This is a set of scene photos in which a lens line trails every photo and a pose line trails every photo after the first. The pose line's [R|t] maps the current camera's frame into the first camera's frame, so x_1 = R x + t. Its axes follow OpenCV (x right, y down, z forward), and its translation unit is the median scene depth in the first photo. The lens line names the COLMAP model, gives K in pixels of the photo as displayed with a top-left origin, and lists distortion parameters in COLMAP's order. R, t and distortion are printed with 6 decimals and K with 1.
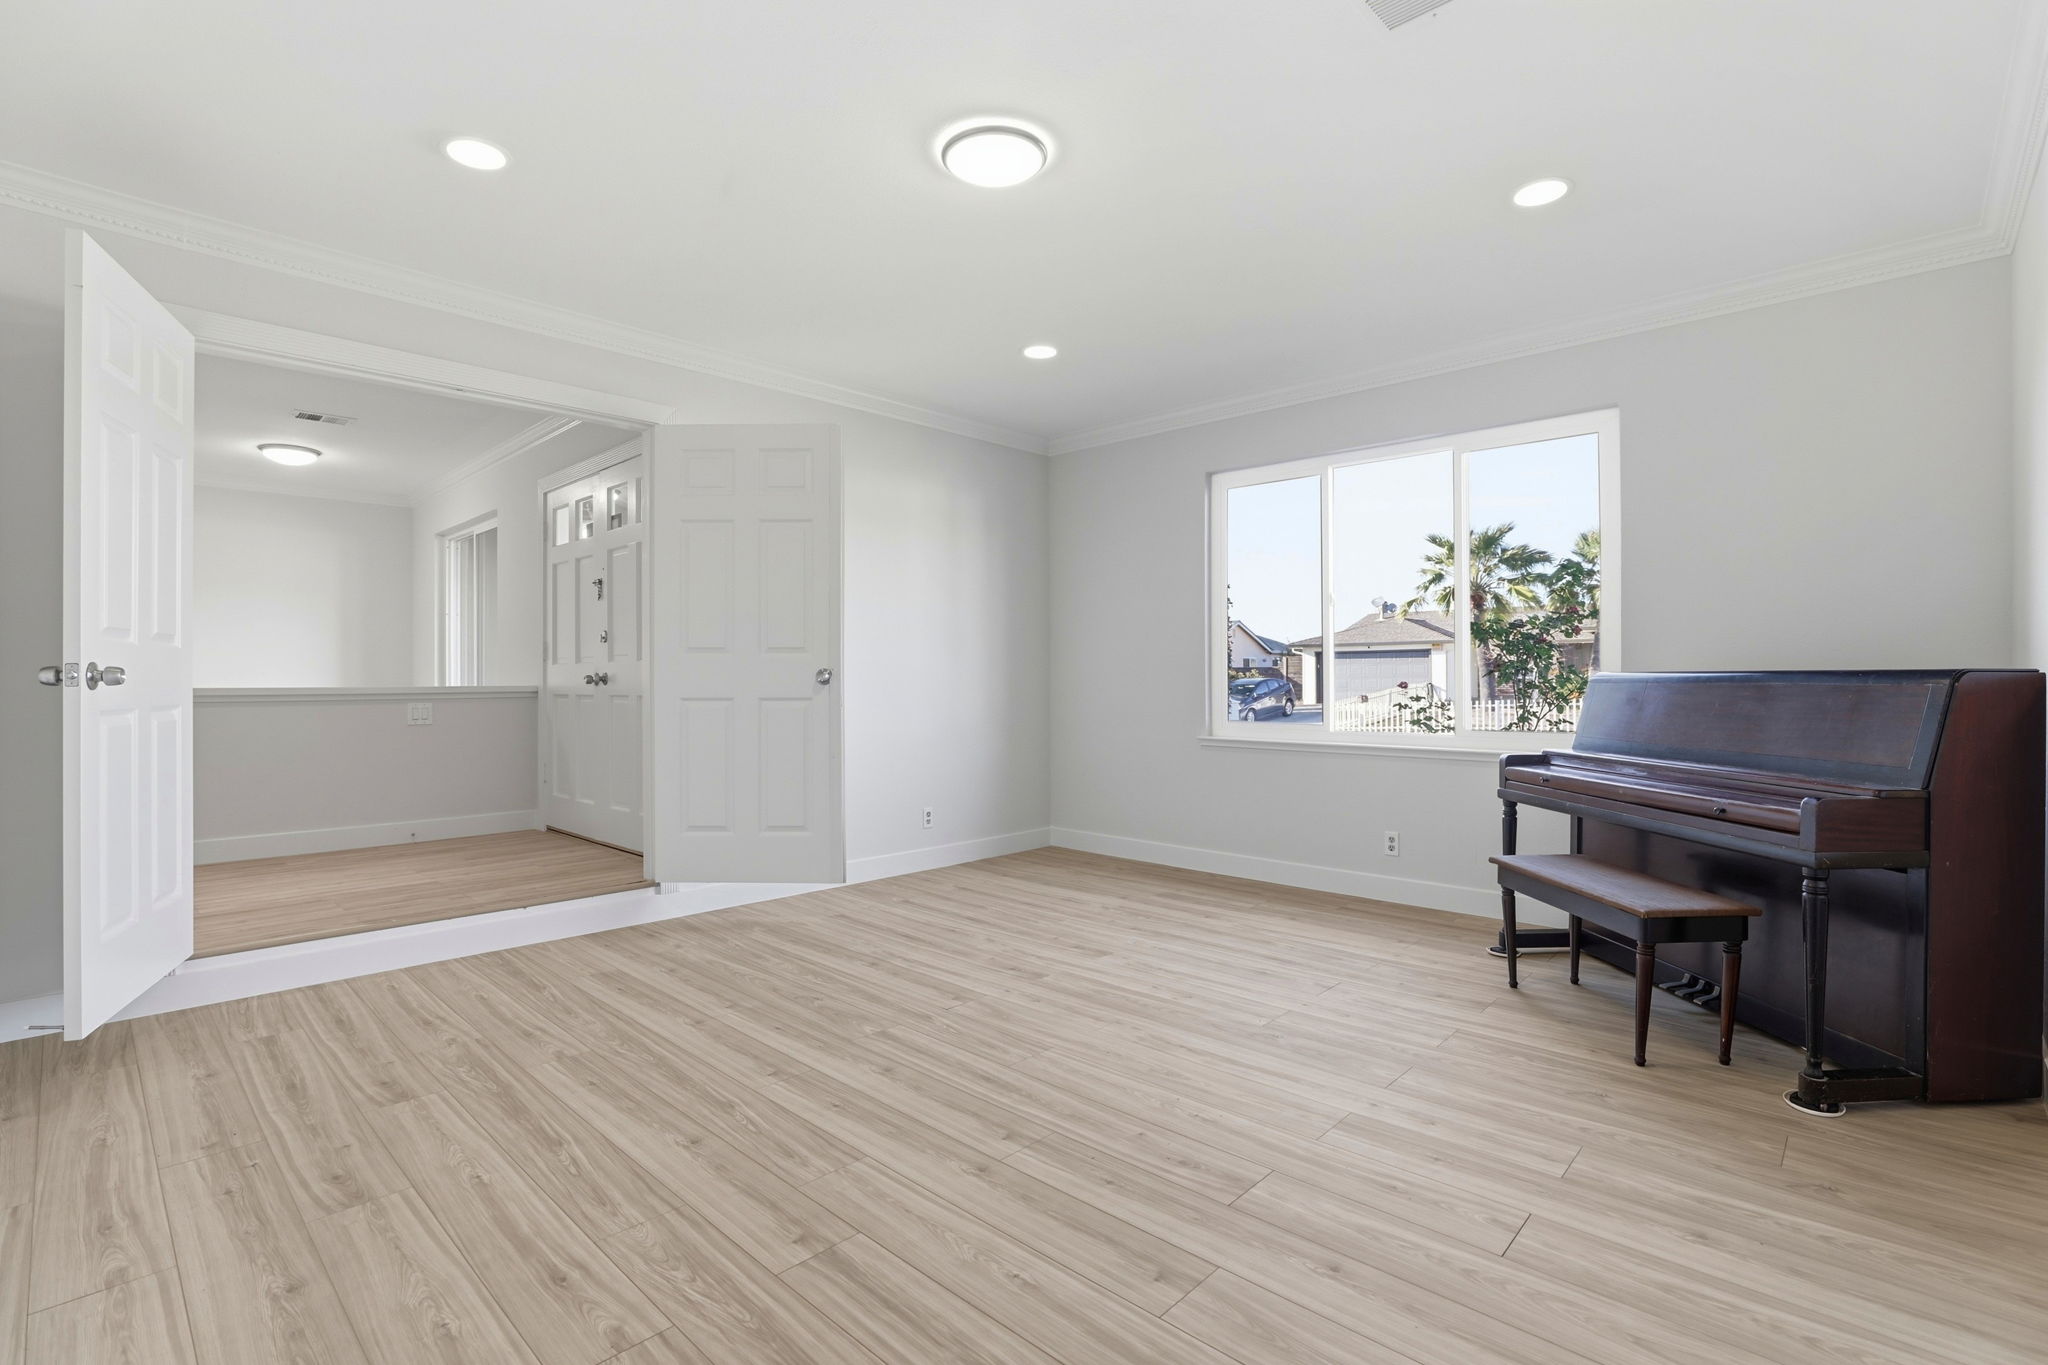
lens RADIAL K [[943.0, 0, 1019.5], [0, 943.0, 689.4], [0, 0, 1]] dist [-0.030480, 0.006250]
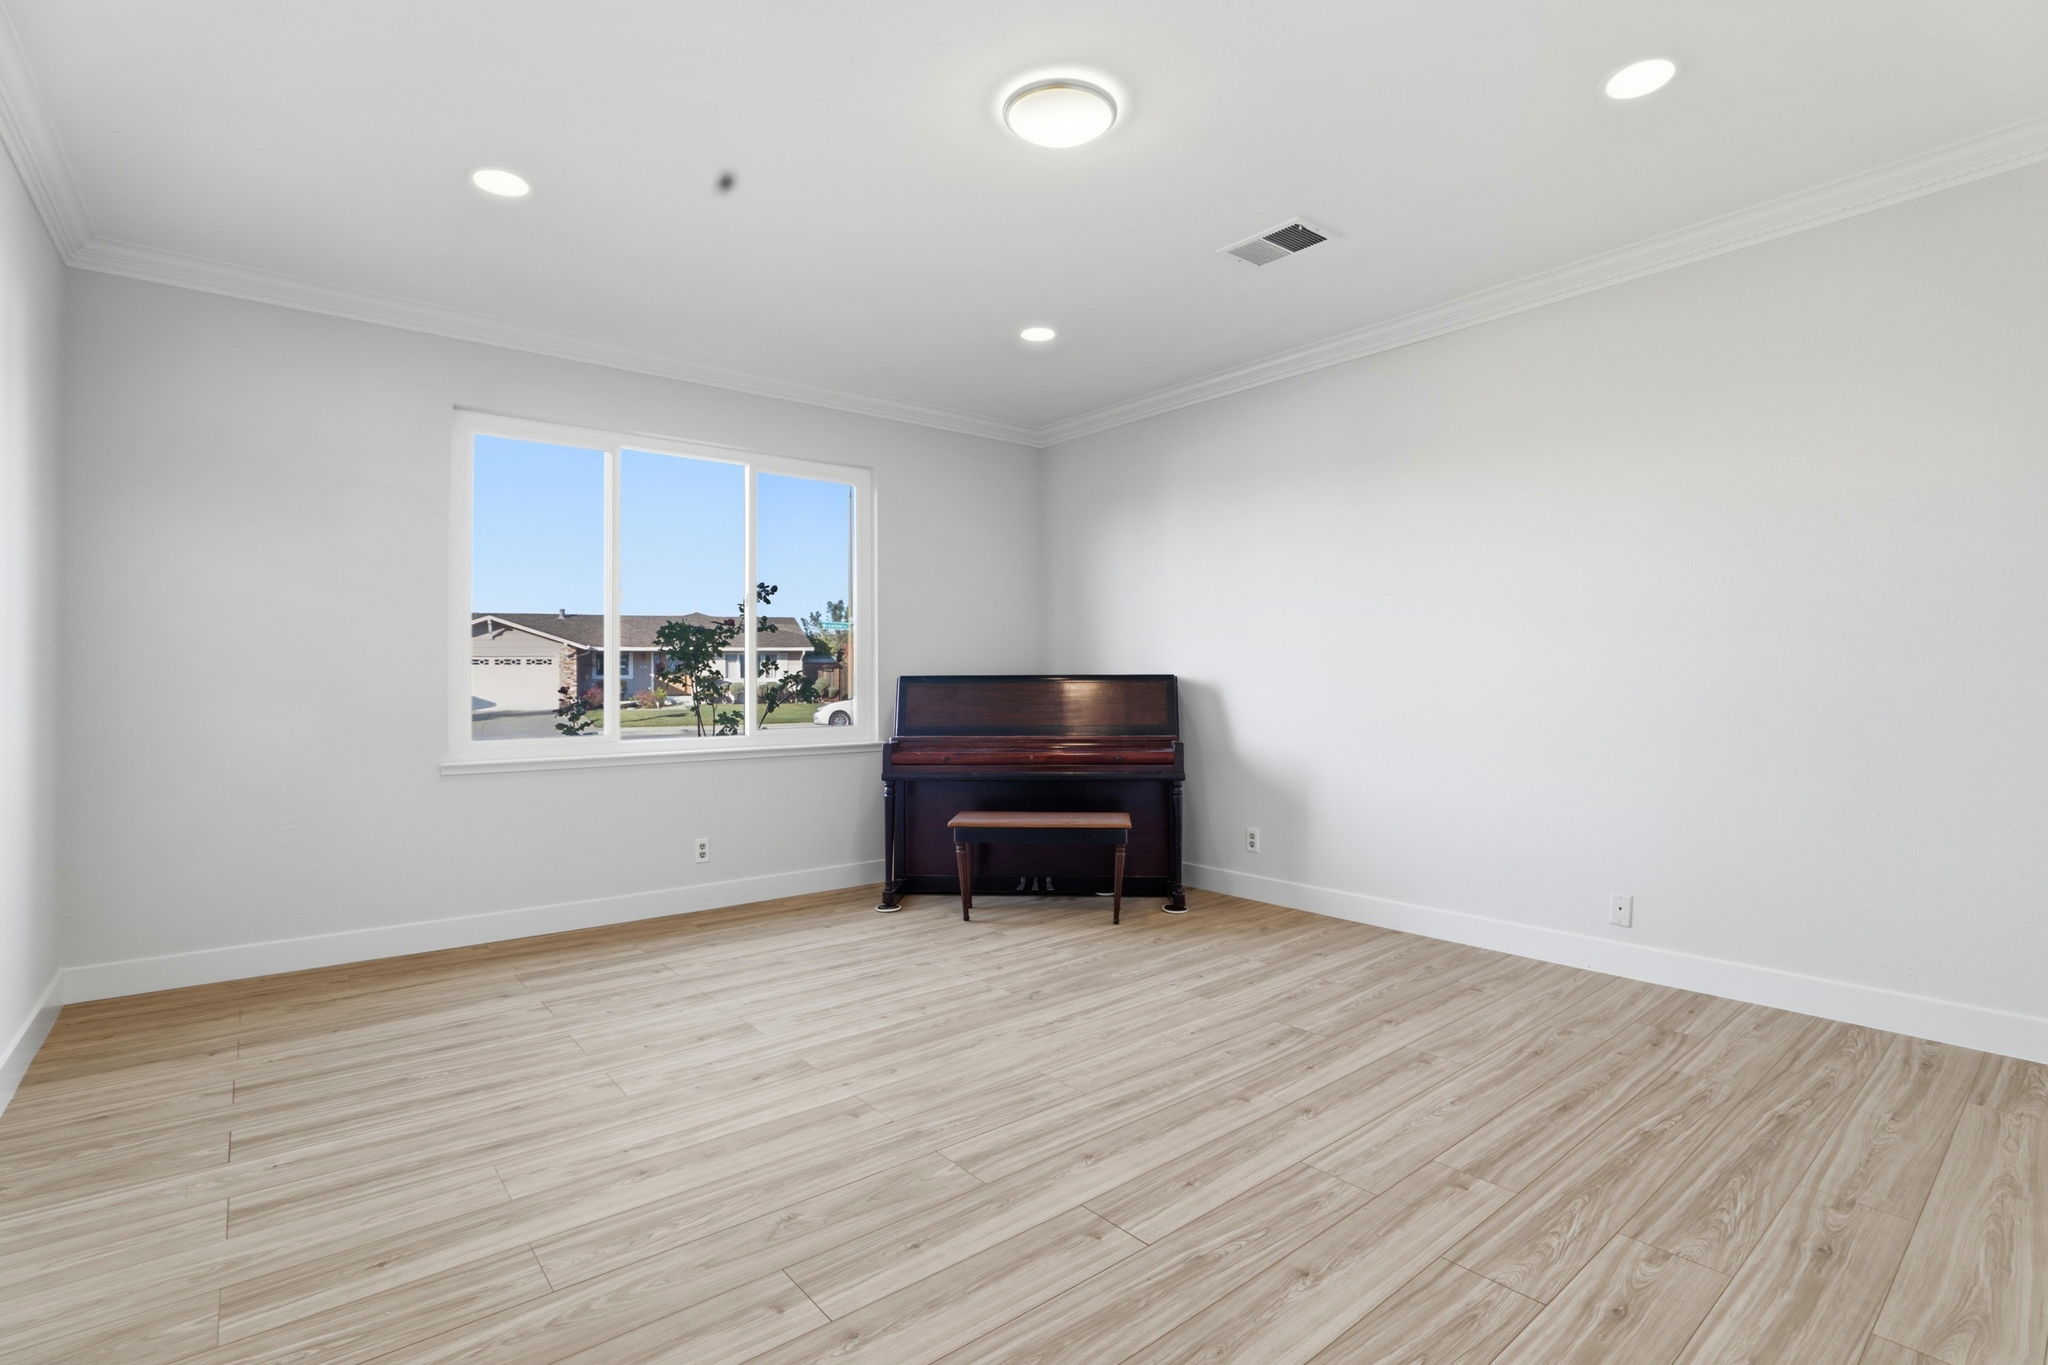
lens RADIAL K [[989.7, 0, 1022.8], [0, 989.7, 671.1], [0, 0, 1]] dist [-0.026306, 0.001934]
pose [[0.094989, 0.014735, 0.995369, -1.002418], [0.012846, 0.999789, -0.016026, 0.001512], [-0.995395, 0.014308, 0.094780, 0.978823]]
